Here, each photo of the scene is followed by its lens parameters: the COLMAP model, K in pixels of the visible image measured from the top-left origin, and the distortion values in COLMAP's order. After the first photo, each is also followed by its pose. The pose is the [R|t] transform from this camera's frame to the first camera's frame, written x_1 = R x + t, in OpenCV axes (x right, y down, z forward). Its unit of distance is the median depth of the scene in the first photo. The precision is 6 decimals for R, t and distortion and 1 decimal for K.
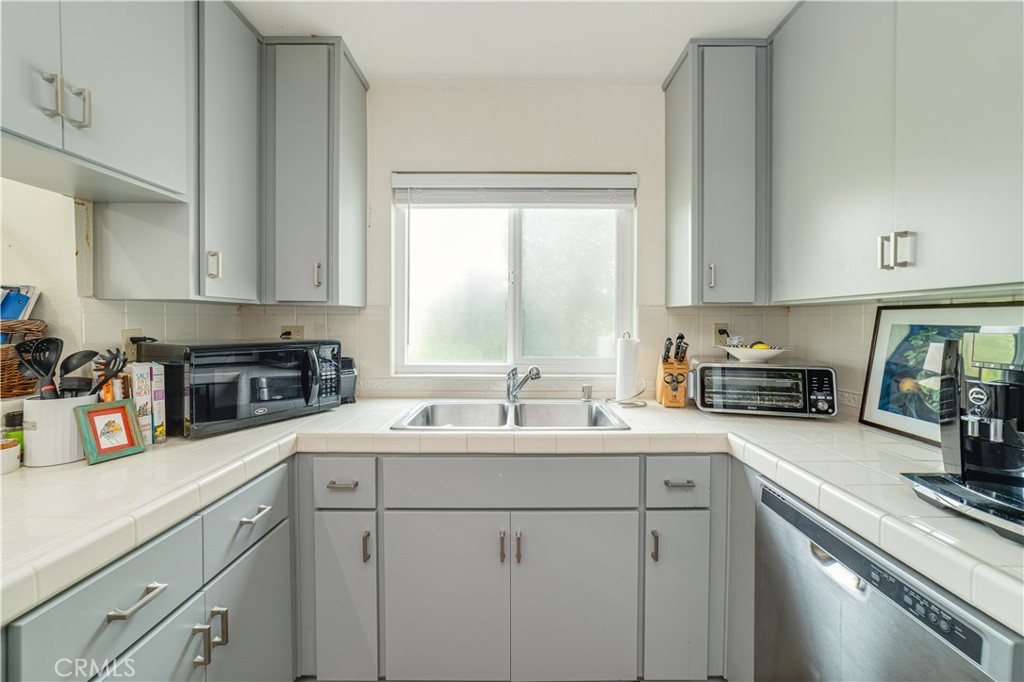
lens RADIAL K [[409.7, 0, 514.5], [0, 409.7, 332.9], [0, 0, 1]] dist [-0.017395, 0.000152]
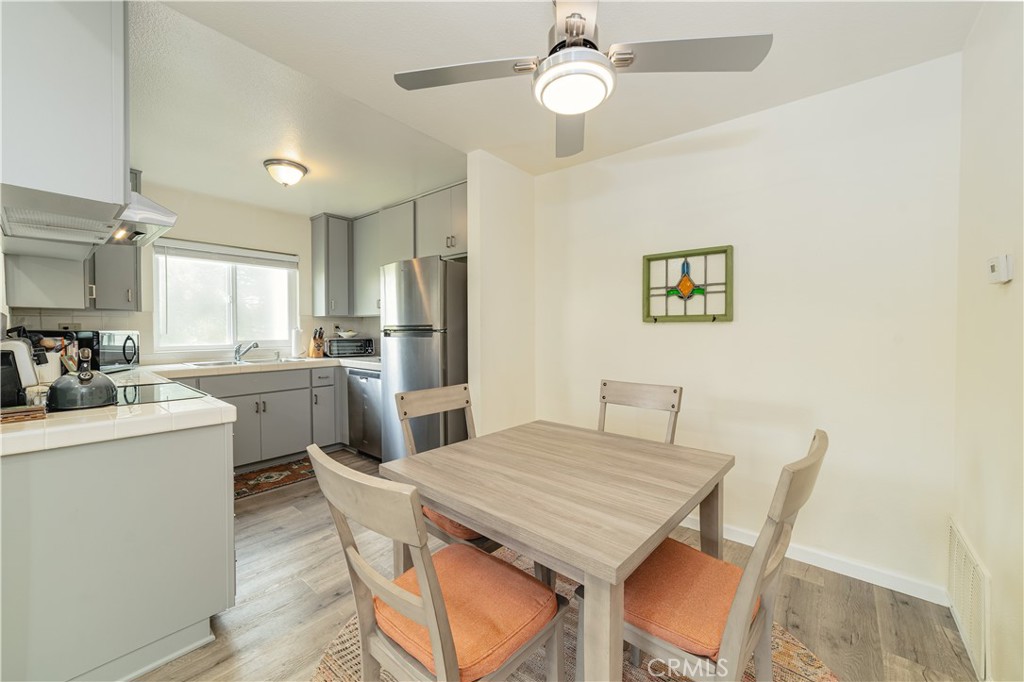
lens RADIAL K [[391.9, 0, 502.4], [0, 391.9, 334.4], [0, 0, 1]] dist [-0.020937, 0.008965]
pose [[0.644687, -0.013504, 0.764327, -0.754068], [0.019688, 0.999806, 0.001058, 0.069352], [-0.764193, 0.014366, 0.644828, -1.492902]]
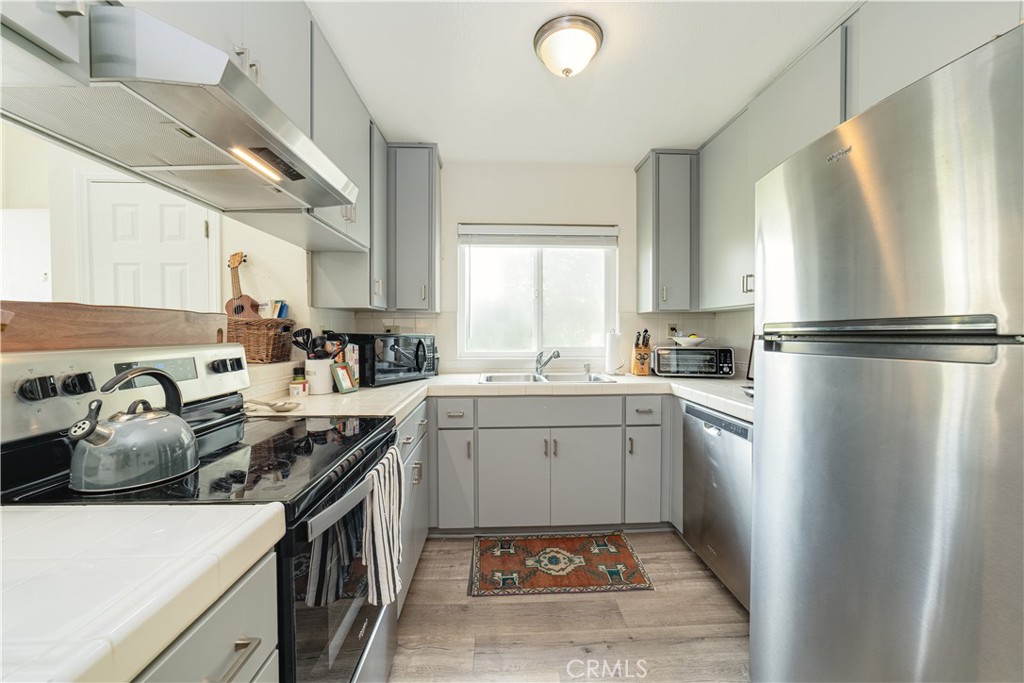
lens RADIAL K [[398.3, 0, 516.1], [0, 398.3, 343.7], [0, 0, 1]] dist [-0.027242, 0.009905]
pose [[0.998575, -0.004840, 0.053143, -0.204953], [0.004498, 0.999968, 0.006555, 0.050203], [-0.053173, -0.006306, 0.998565, -0.585016]]
